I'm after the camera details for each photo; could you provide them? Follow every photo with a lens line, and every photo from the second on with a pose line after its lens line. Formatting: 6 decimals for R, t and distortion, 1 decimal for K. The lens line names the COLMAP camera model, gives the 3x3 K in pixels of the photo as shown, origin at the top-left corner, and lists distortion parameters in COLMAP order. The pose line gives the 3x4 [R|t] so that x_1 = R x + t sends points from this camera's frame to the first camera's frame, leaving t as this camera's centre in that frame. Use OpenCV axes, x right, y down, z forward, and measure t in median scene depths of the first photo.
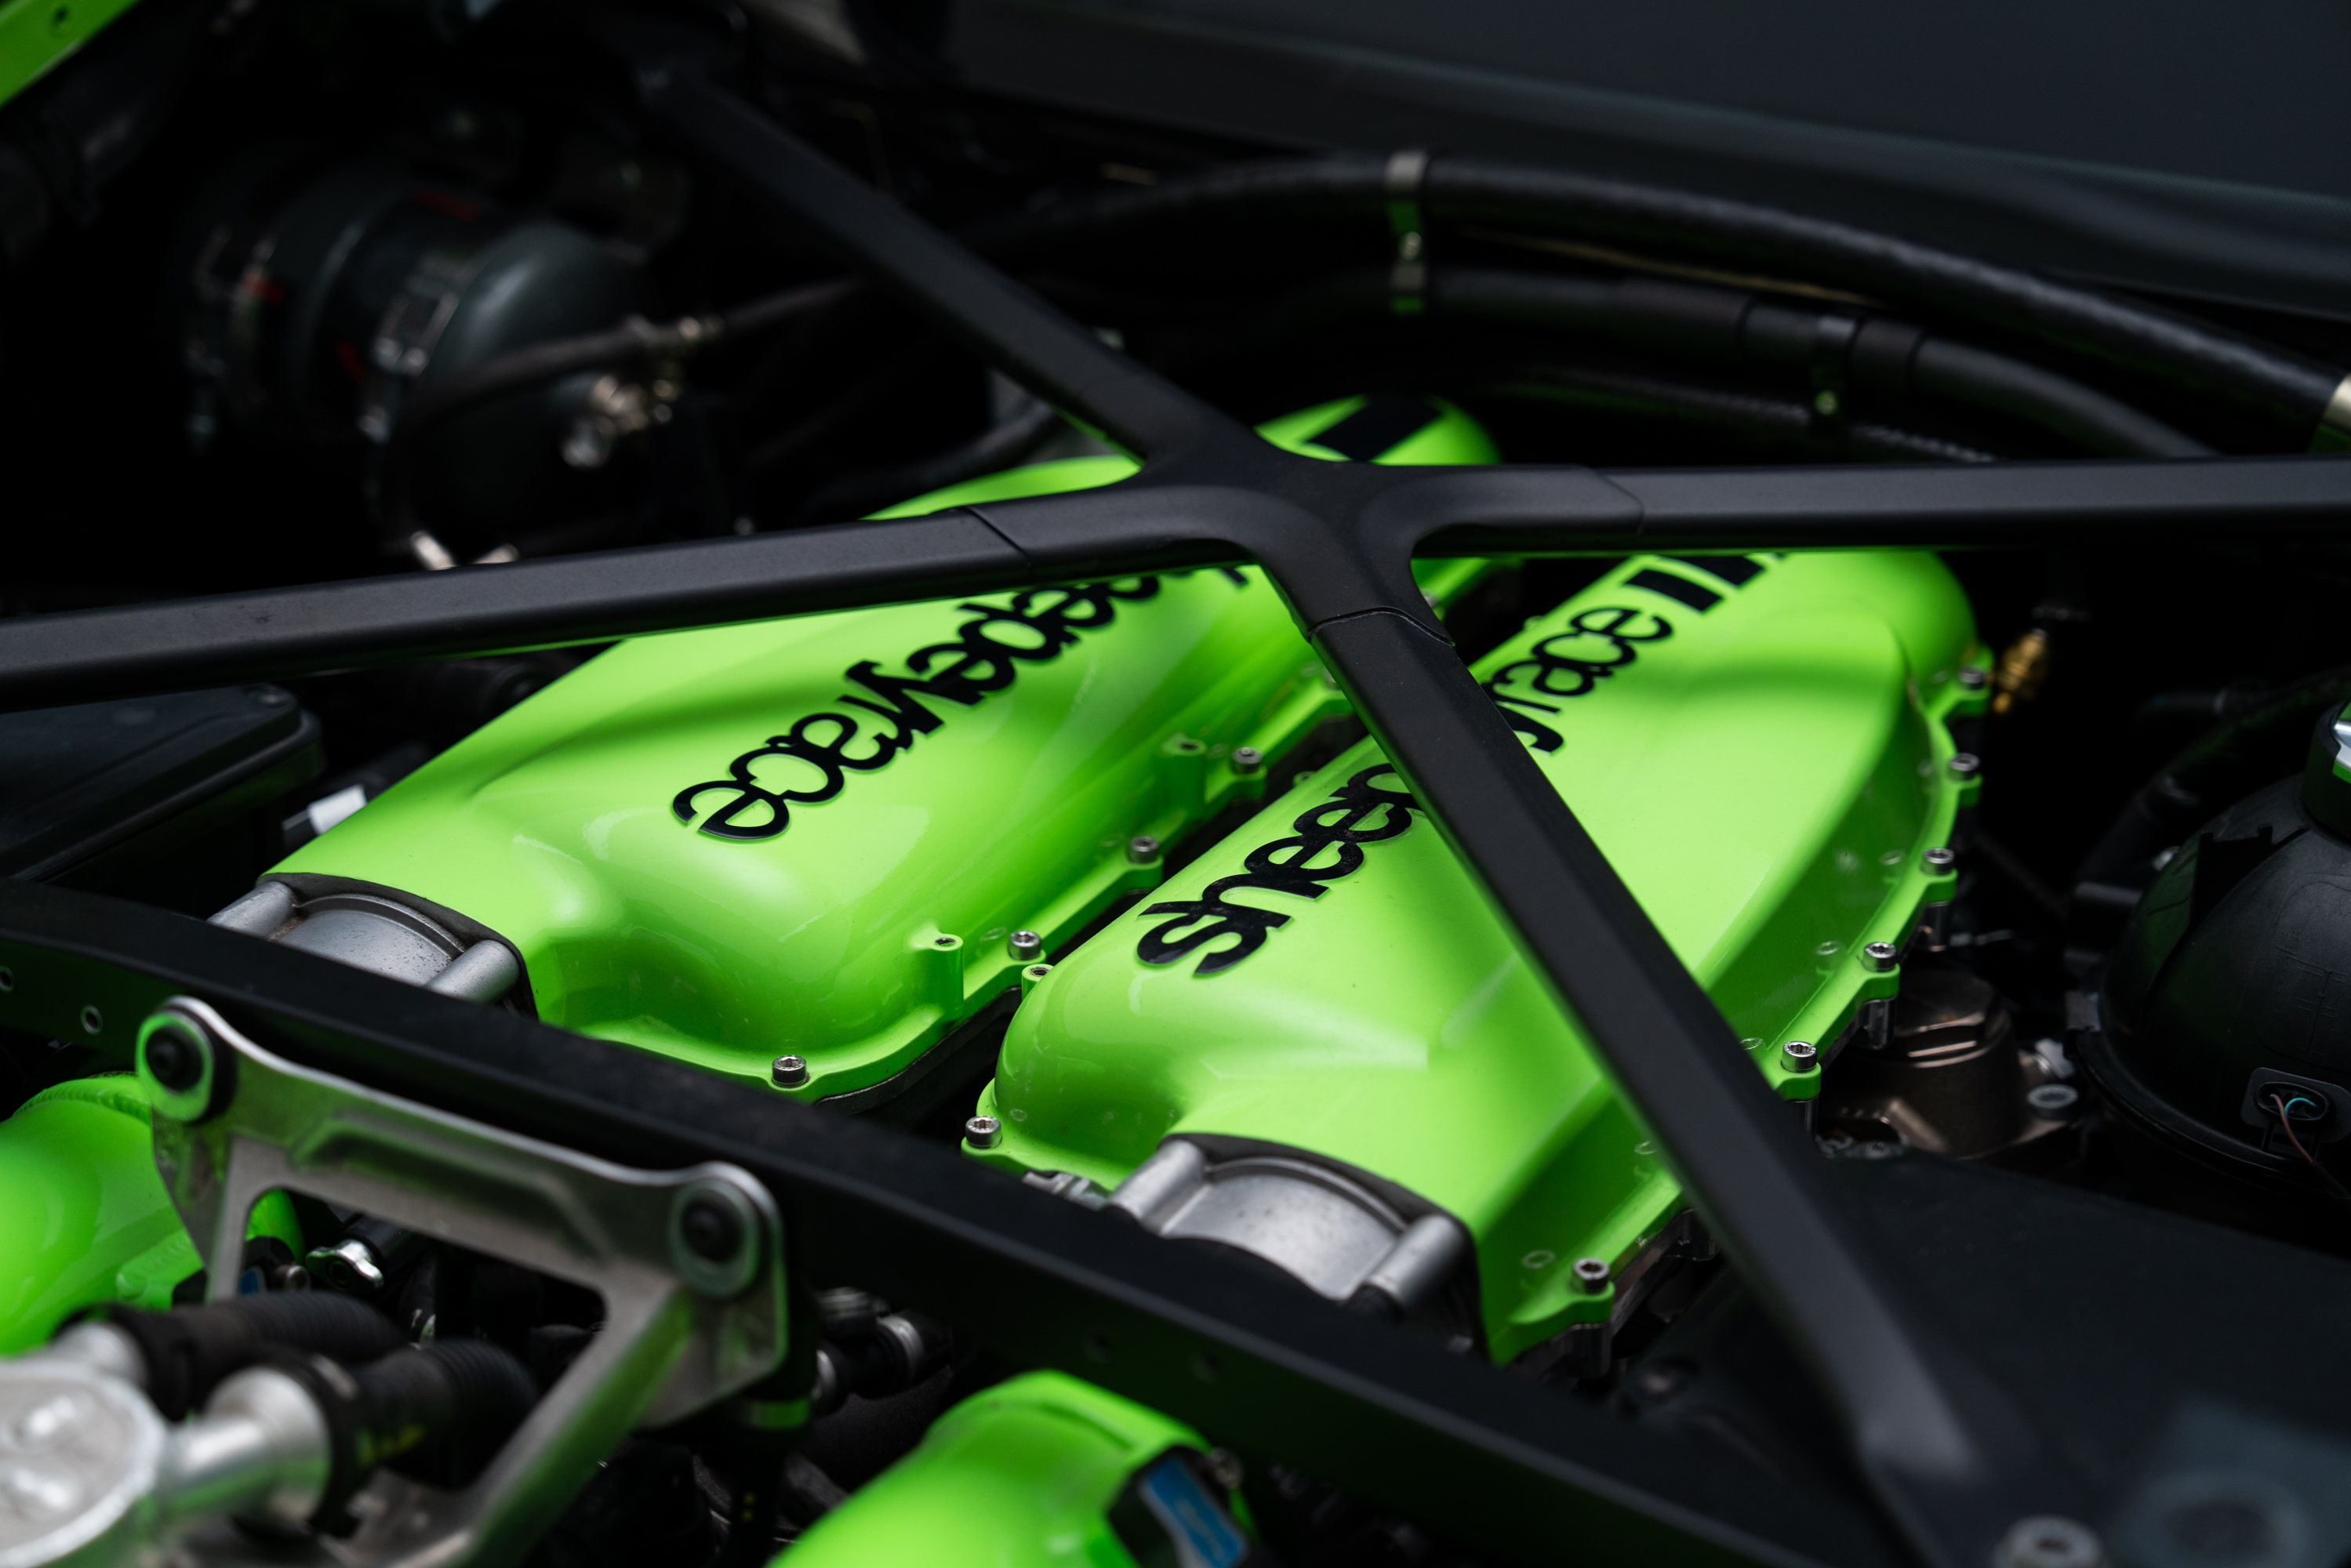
lens RADIAL K [[4385.1, 0, 1166.5], [0, 4385.1, 786.8], [0, 0, 1]] dist [0.295910, 0.010772]
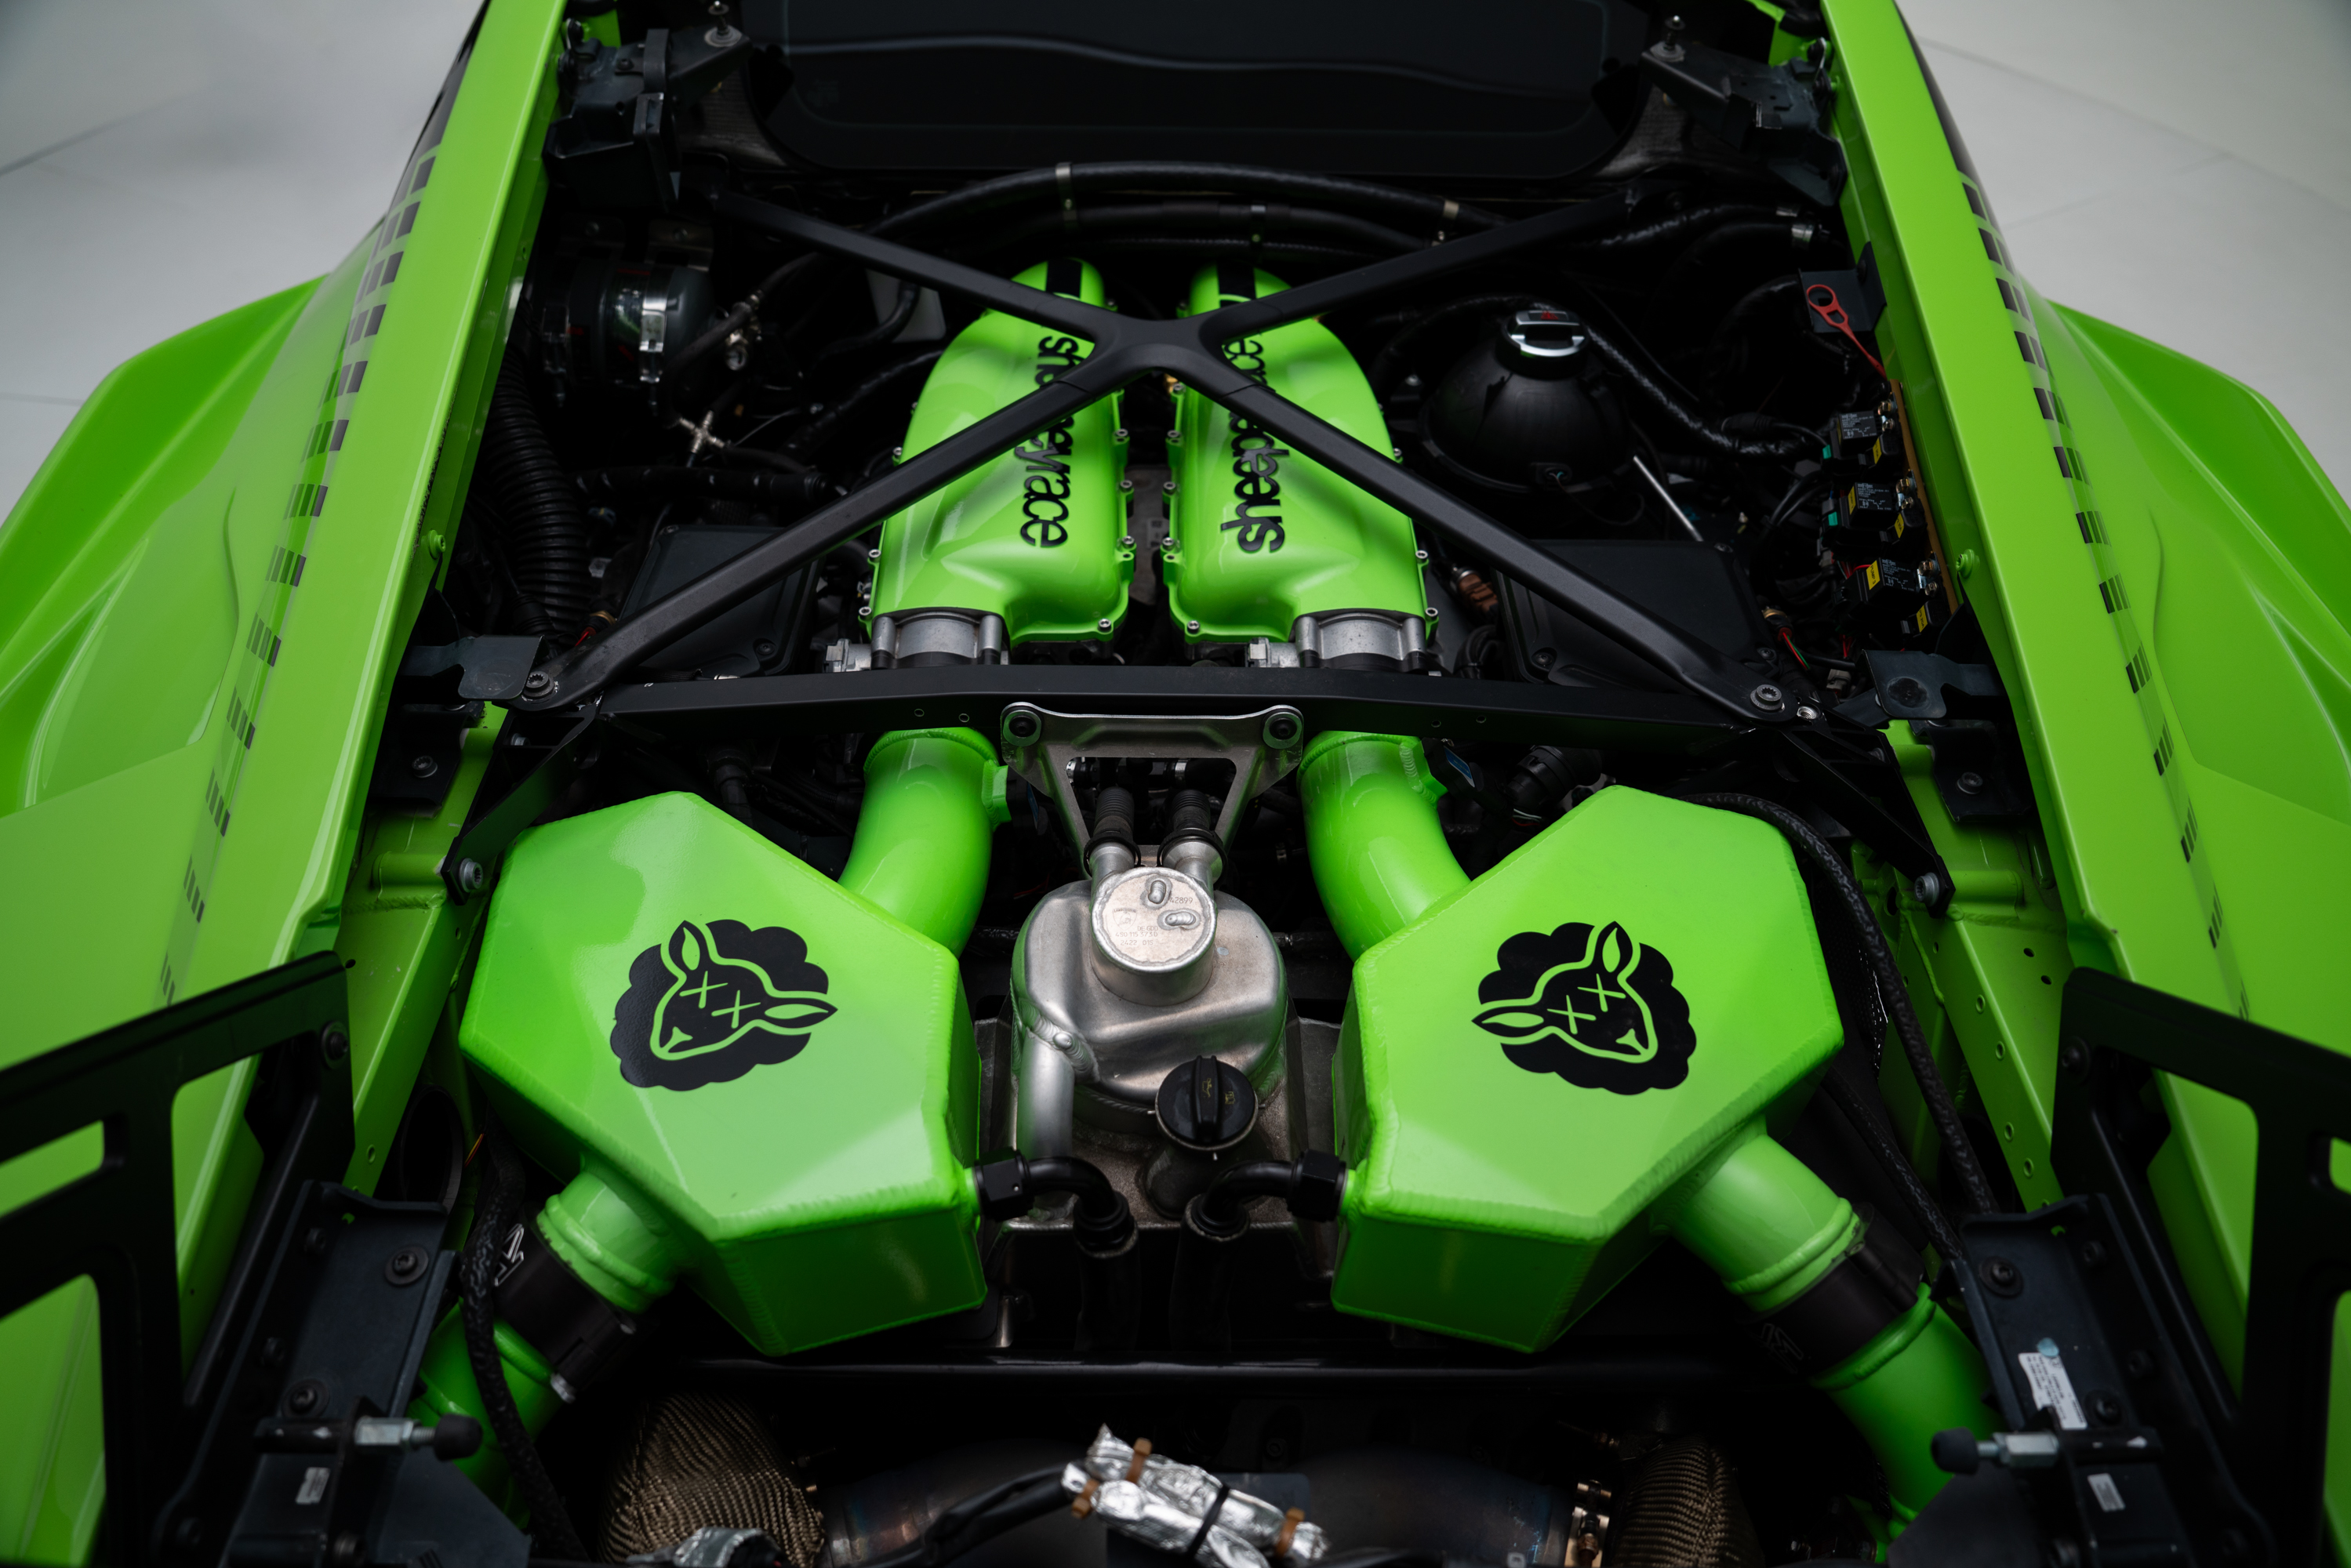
lens RADIAL K [[1590.5, 0, 1164.7], [0, 1590.5, 784.4], [0, 0, 1]] dist [-0.124494, 0.070329]
pose [[0.863447, -0.361588, 0.351729, -0.387381], [0.208980, 0.891028, 0.402984, -0.205360], [-0.459115, -0.274451, 0.844920, 0.155066]]
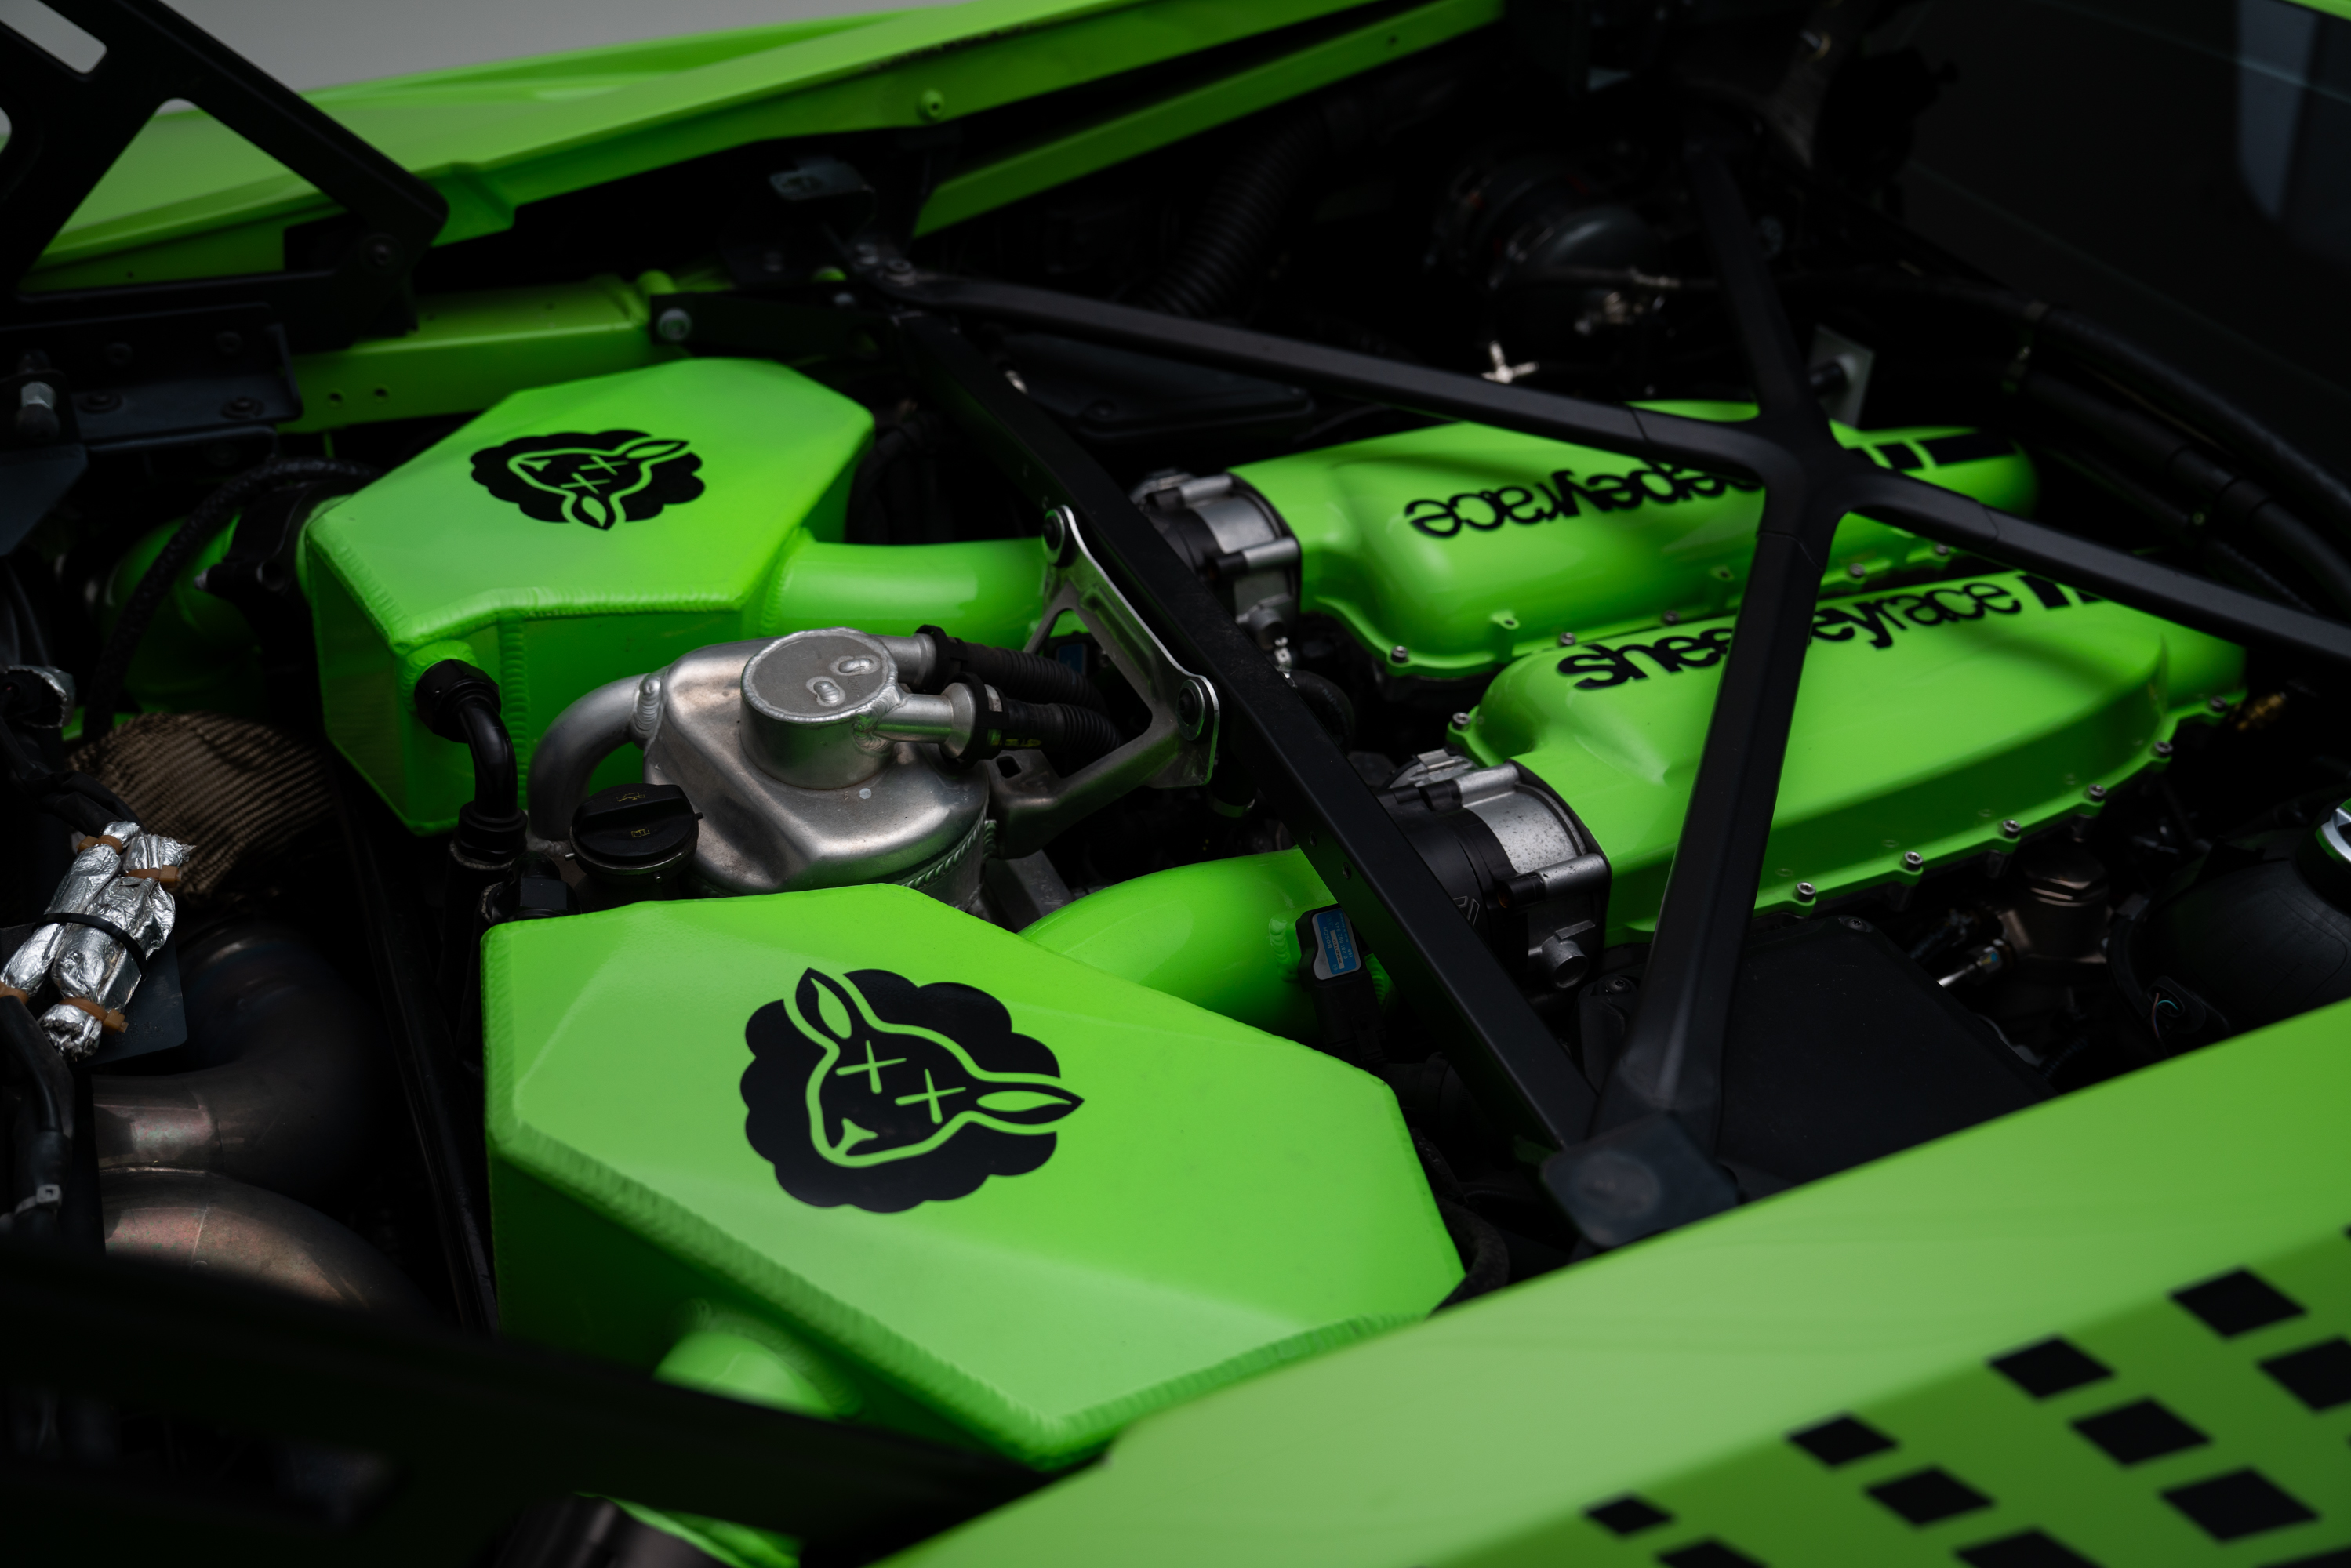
lens RADIAL K [[2075.3, 0, 1175.5], [0, 2075.3, 784.0], [0, 0, 1]] dist [-0.070839, 0.202425]
pose [[0.823314, 0.392929, -0.409586, 0.210821], [-0.319144, 0.917228, 0.238412, -0.063812], [0.469363, -0.065571, 0.880568, 0.139164]]
